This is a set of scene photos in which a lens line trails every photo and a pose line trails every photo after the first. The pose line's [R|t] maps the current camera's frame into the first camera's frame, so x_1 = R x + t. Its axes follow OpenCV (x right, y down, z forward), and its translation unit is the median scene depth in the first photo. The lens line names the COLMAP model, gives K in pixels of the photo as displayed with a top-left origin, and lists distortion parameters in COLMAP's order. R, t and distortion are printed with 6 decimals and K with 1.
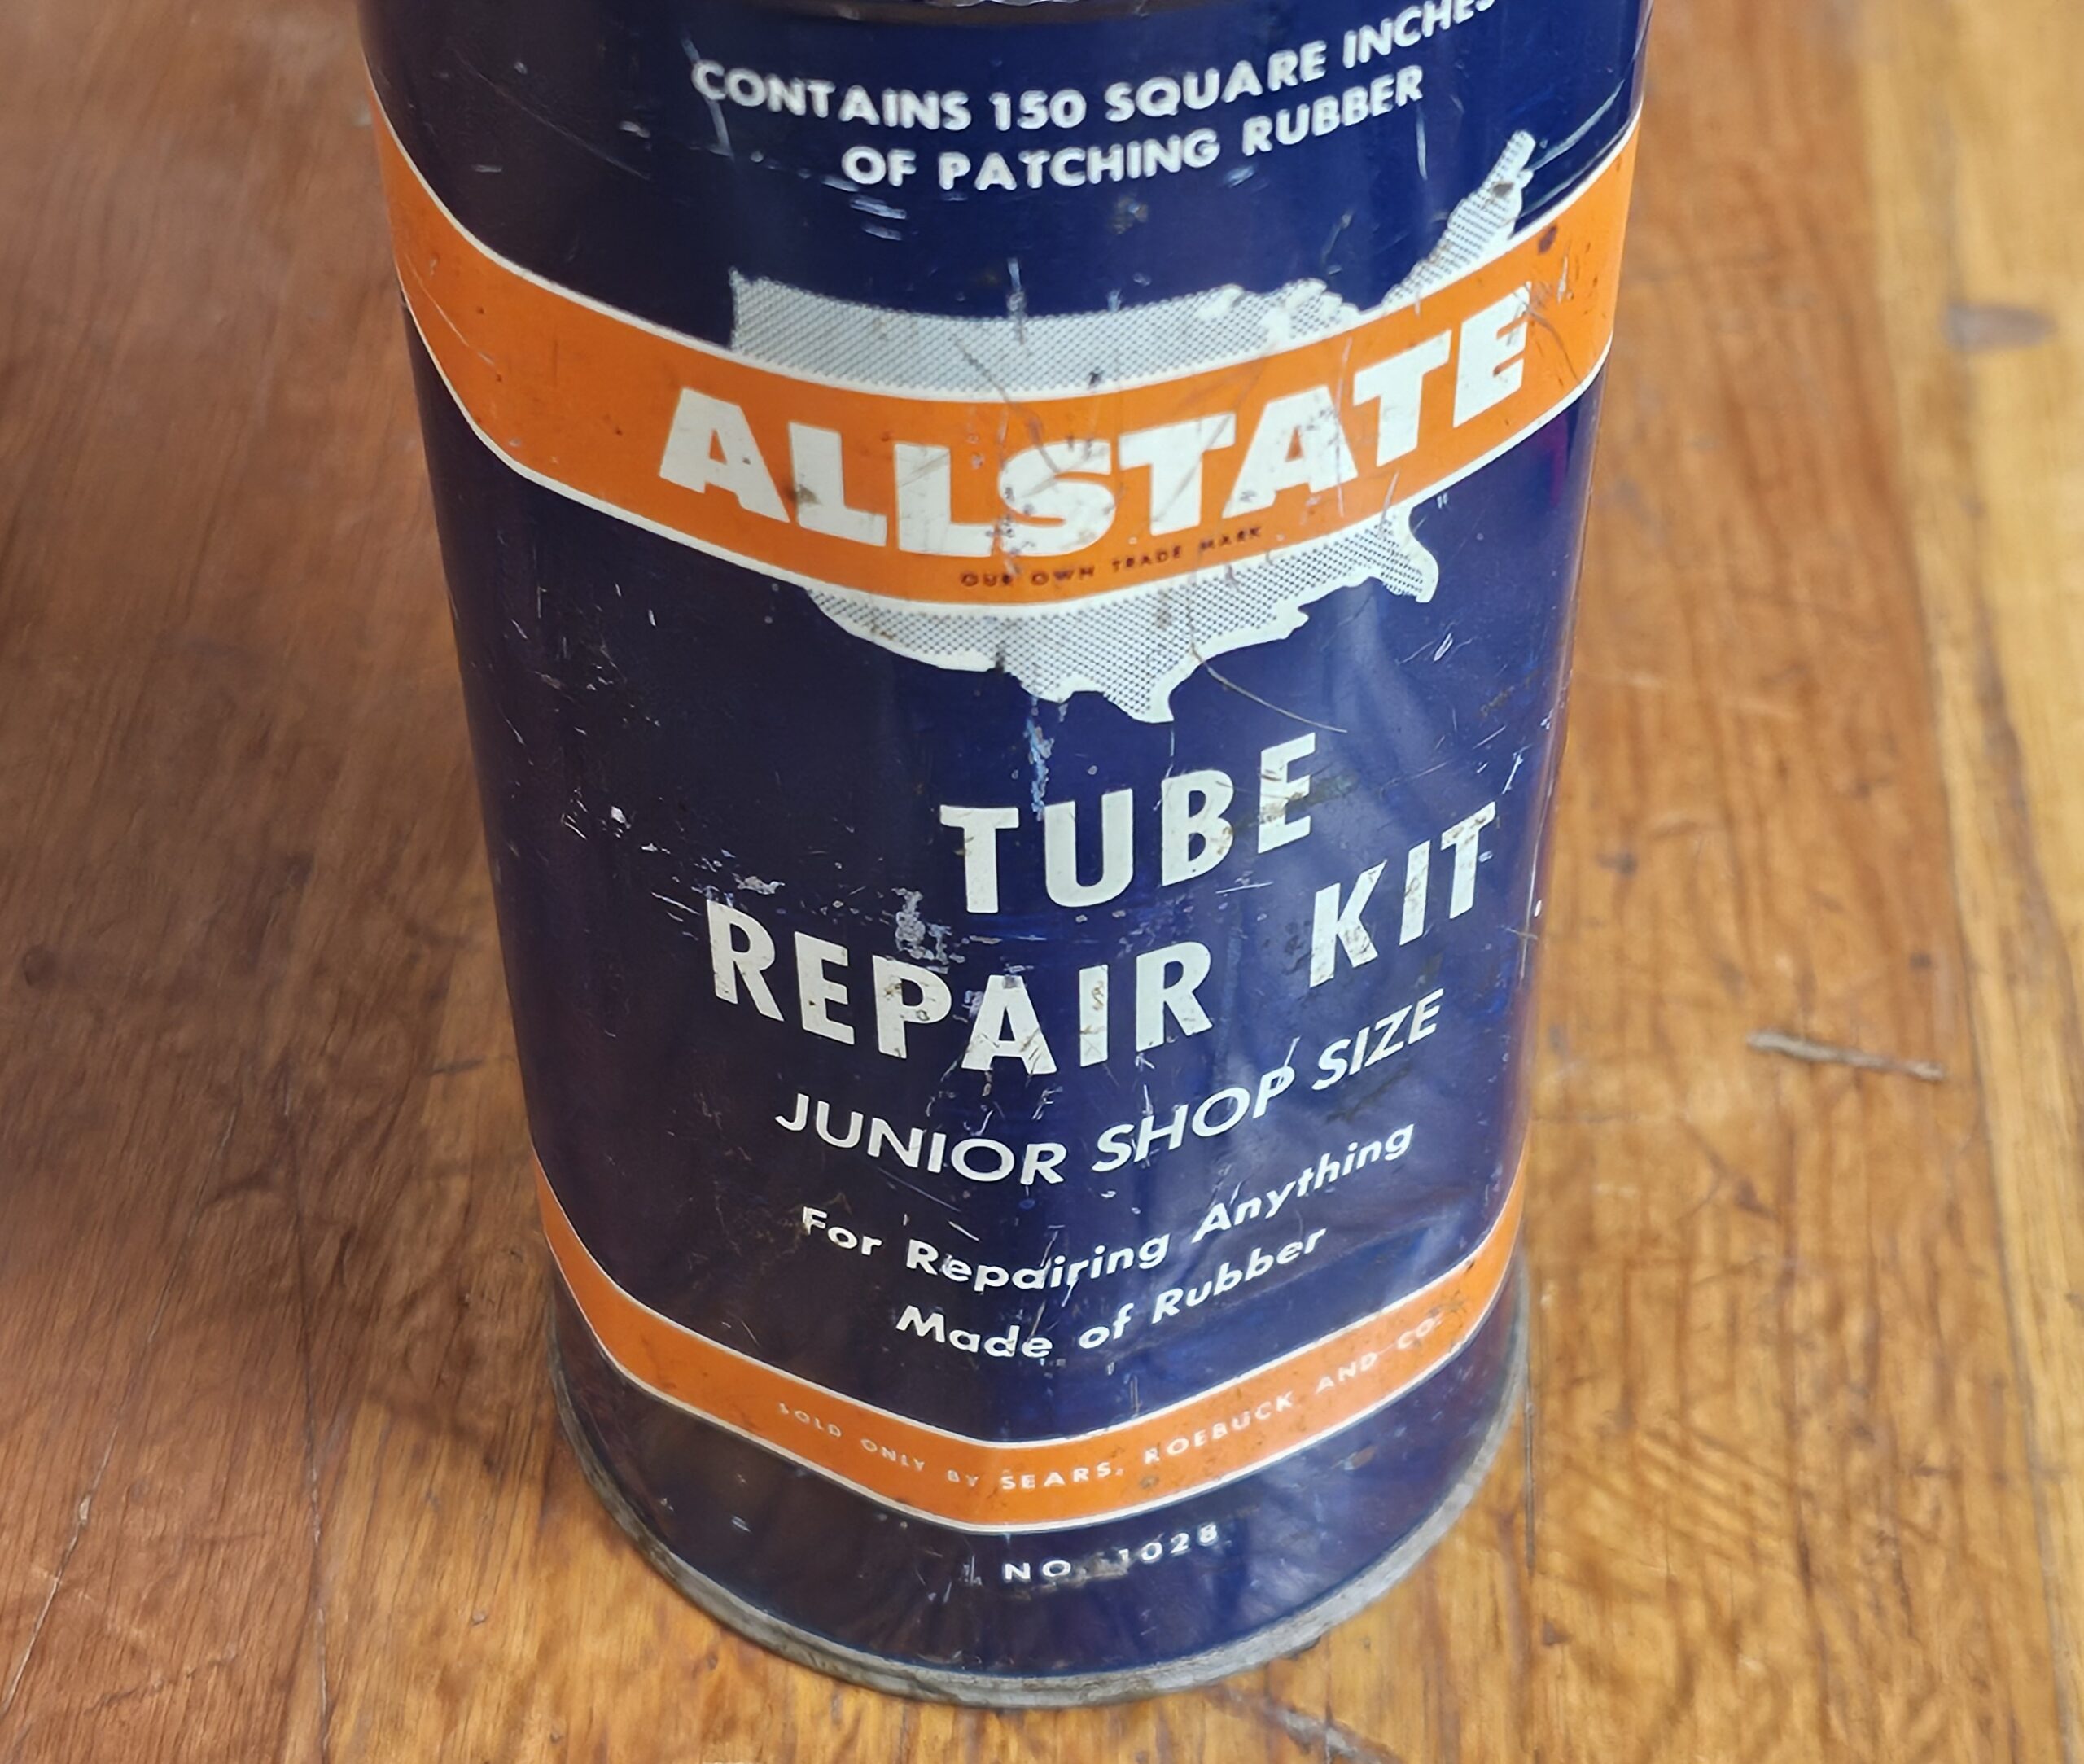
lens RADIAL K [[4070.1, 0, 1040.3], [0, 4070.1, 824.4], [0, 0, 1]] dist [0.176654, -0.545673]
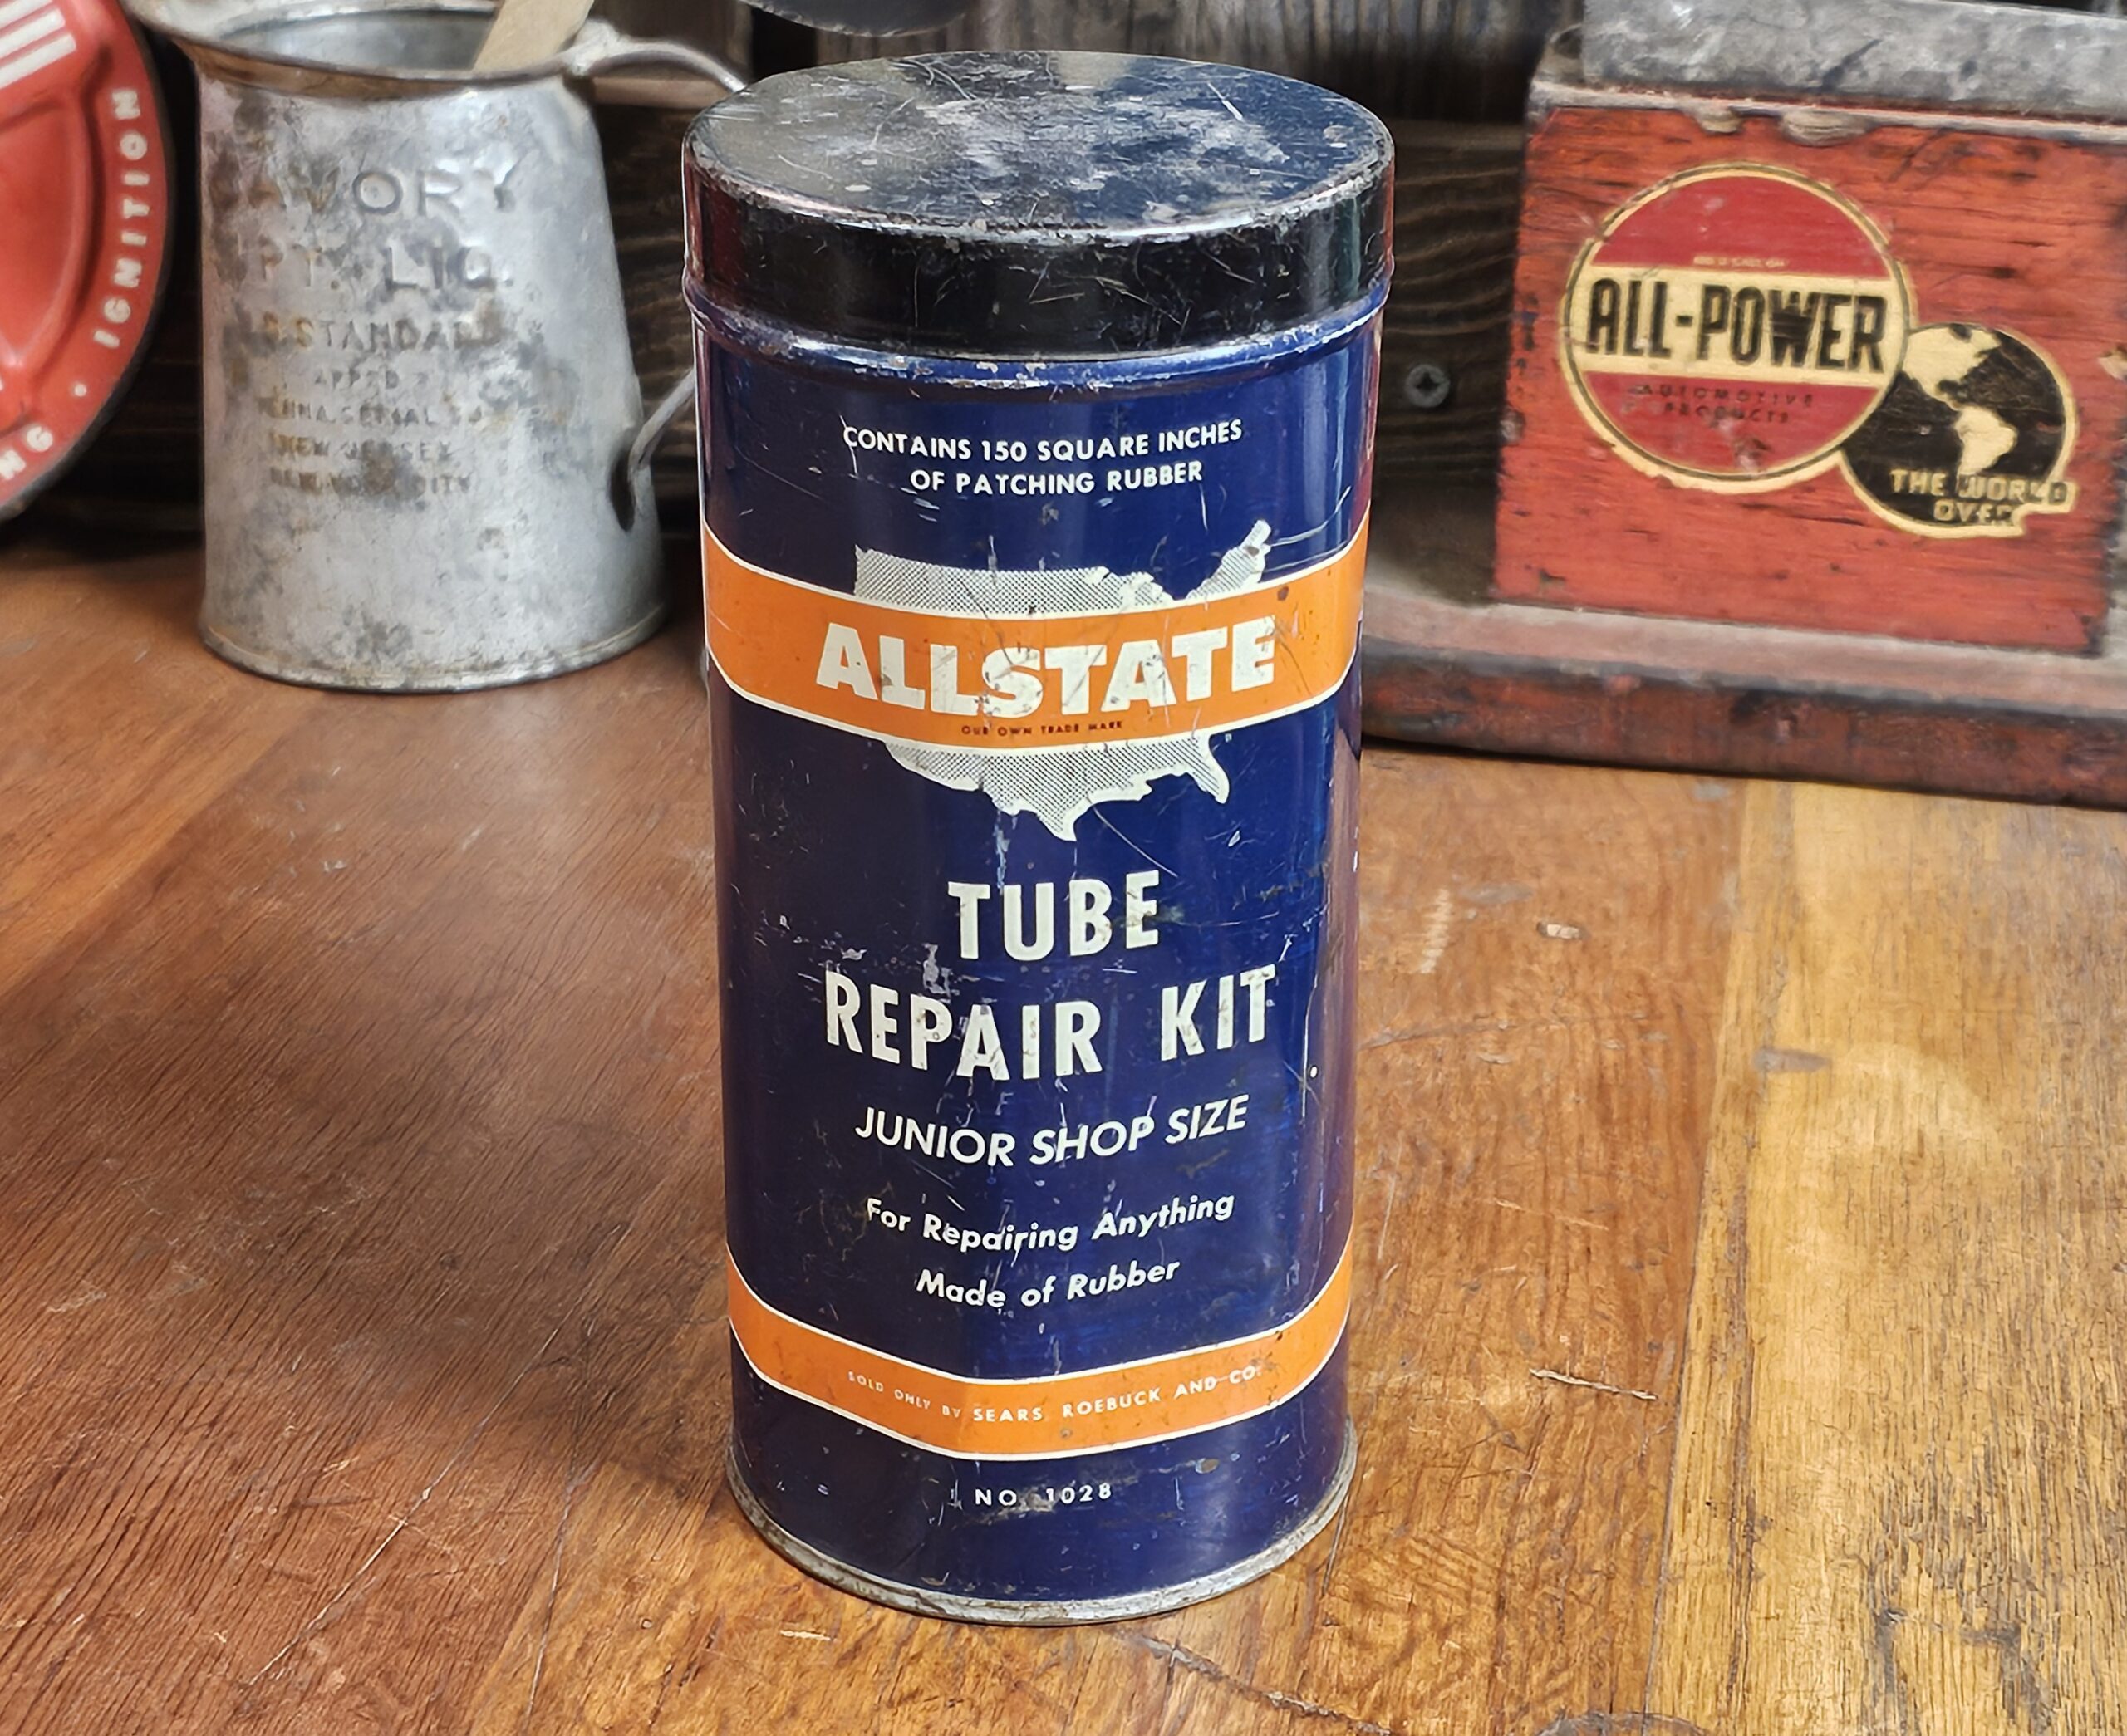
lens RADIAL K [[3706.8, 0, 1063.5], [0, 3706.8, 868.0], [0, 0, 1]] dist [0.181014, -0.625948]
pose [[0.991352, 0.067792, -0.112359, 0.187367], [-0.103114, 0.932013, -0.347446, 0.493619], [0.081166, 0.356028, 0.930944, -0.490538]]
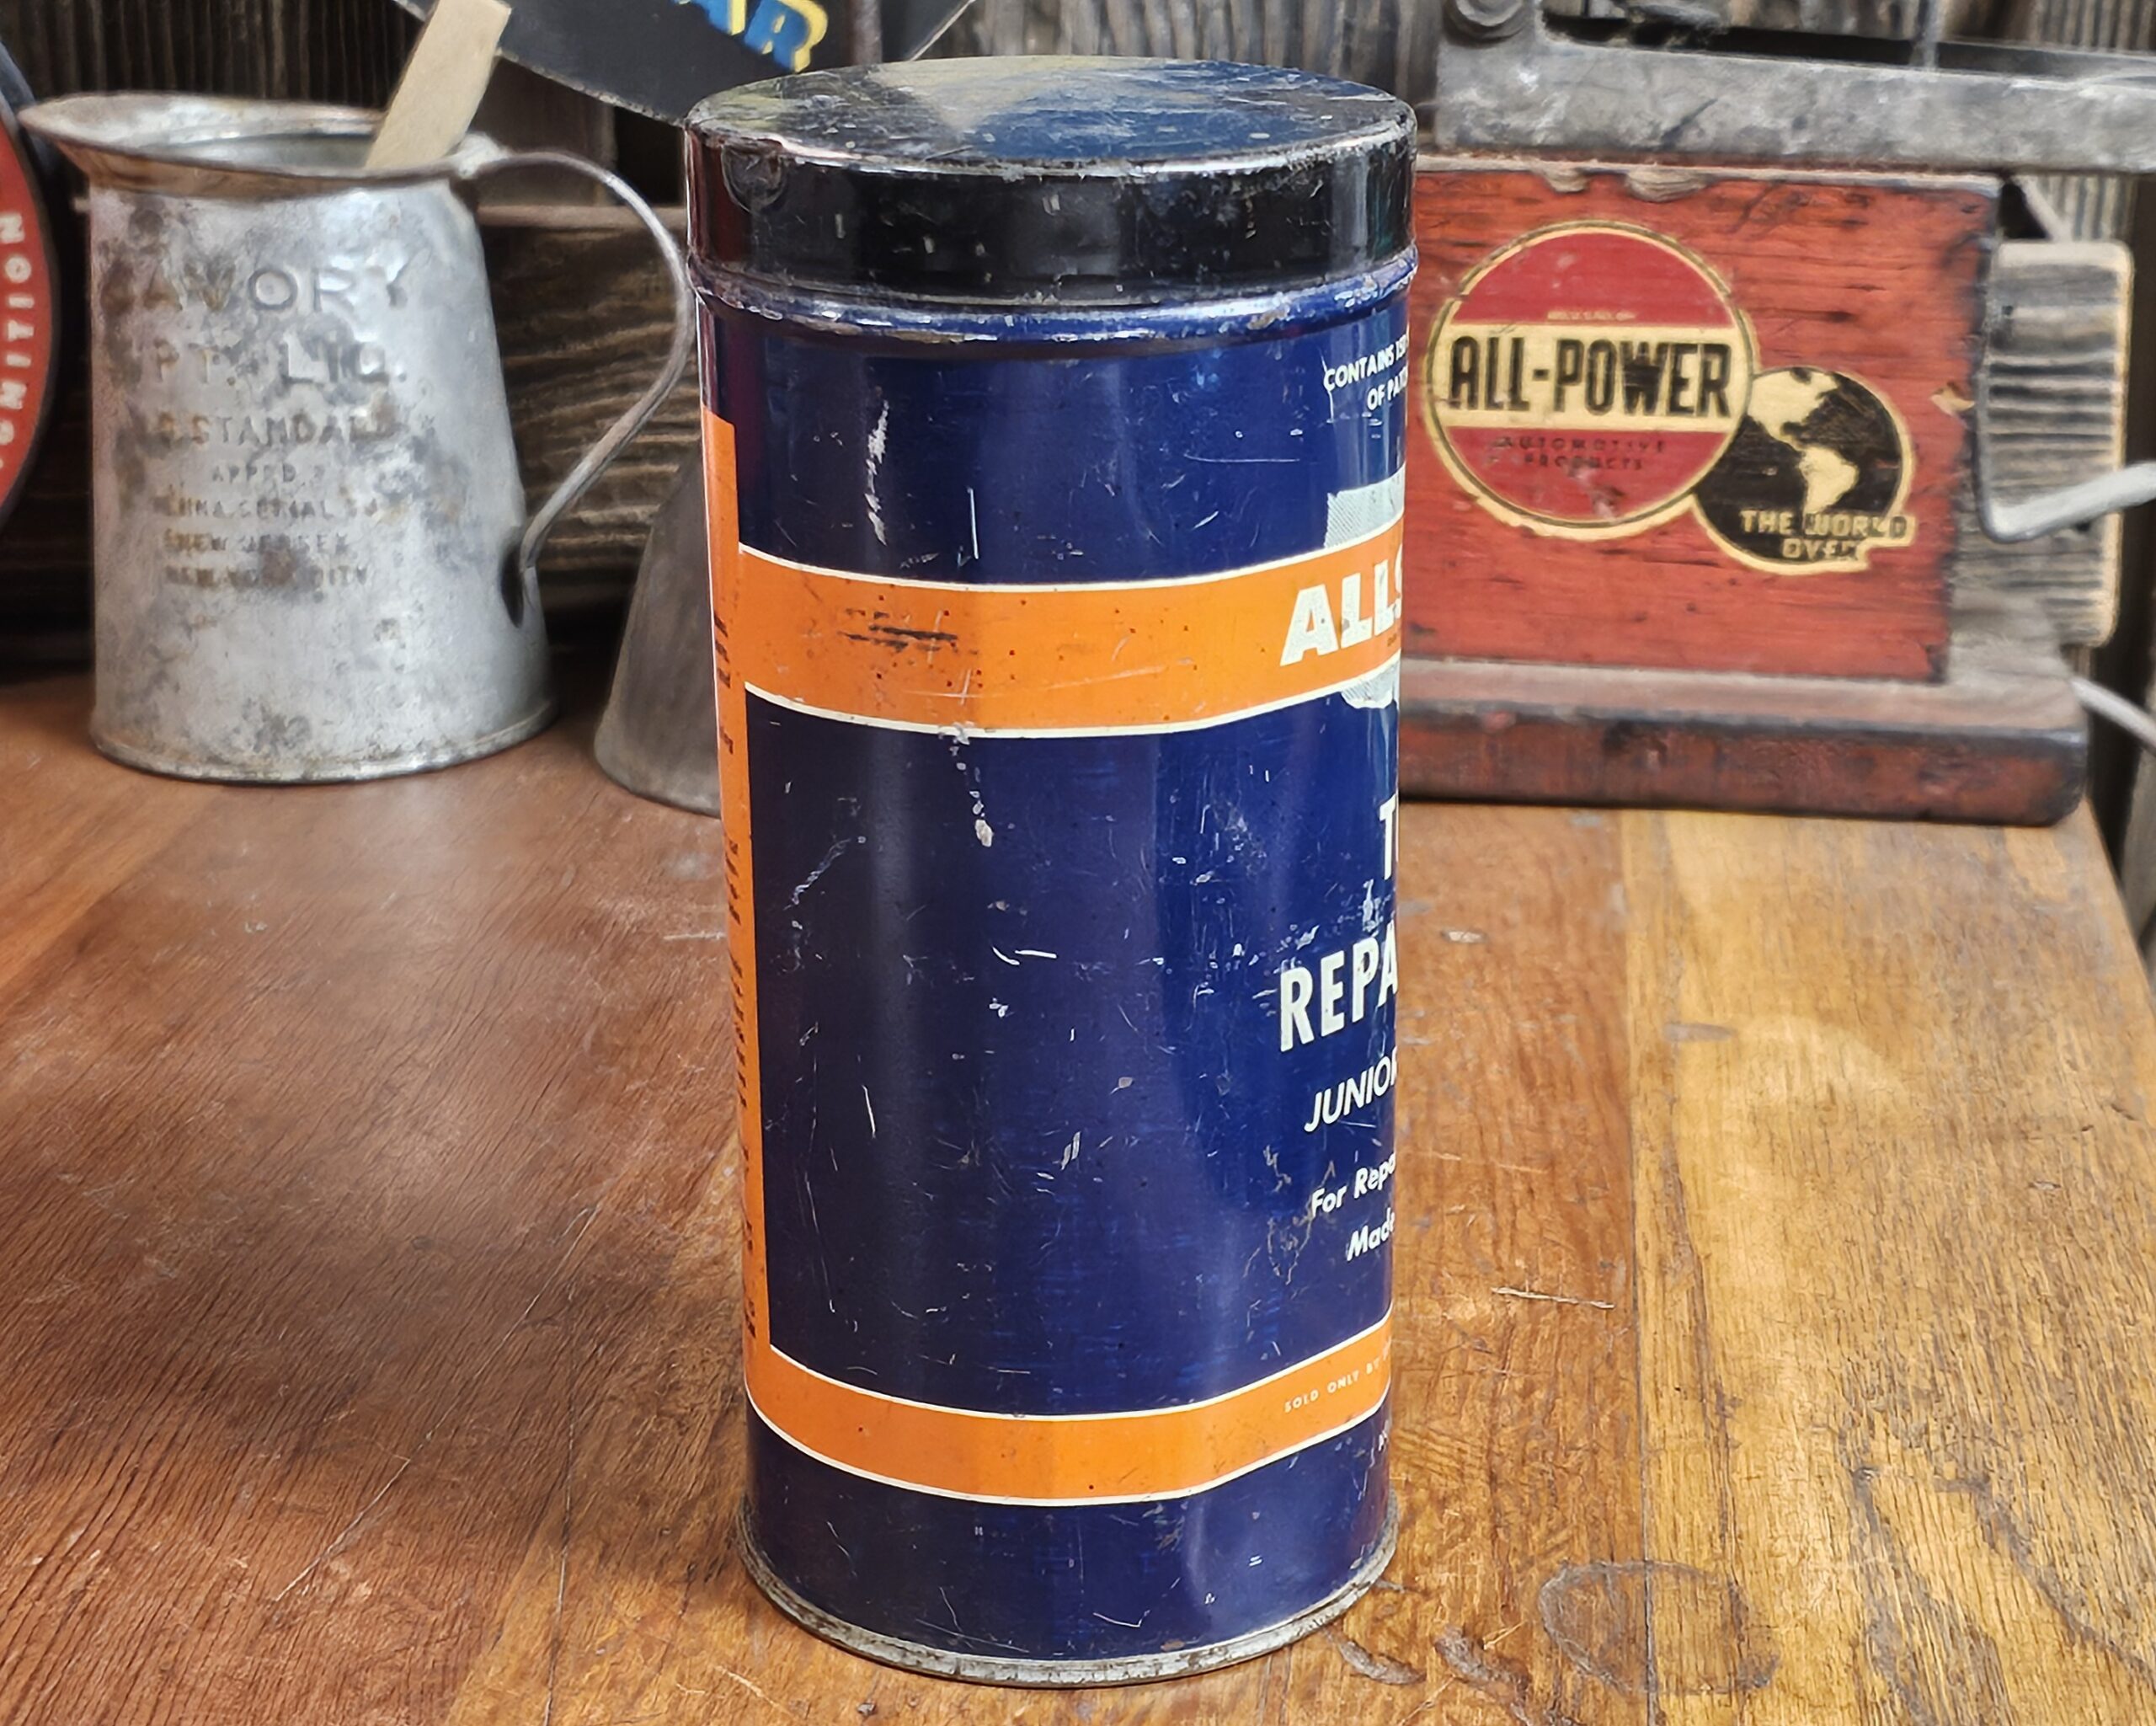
lens RADIAL K [[3662.7, 0, 1078.0], [0, 3662.7, 863.0], [0, 0, 1]] dist [0.200457, -0.733850]
pose [[0.998490, 0.025434, -0.048700, 0.102324], [-0.043752, 0.904224, -0.424811, 0.670033], [0.033232, 0.426300, 0.903971, -0.469148]]
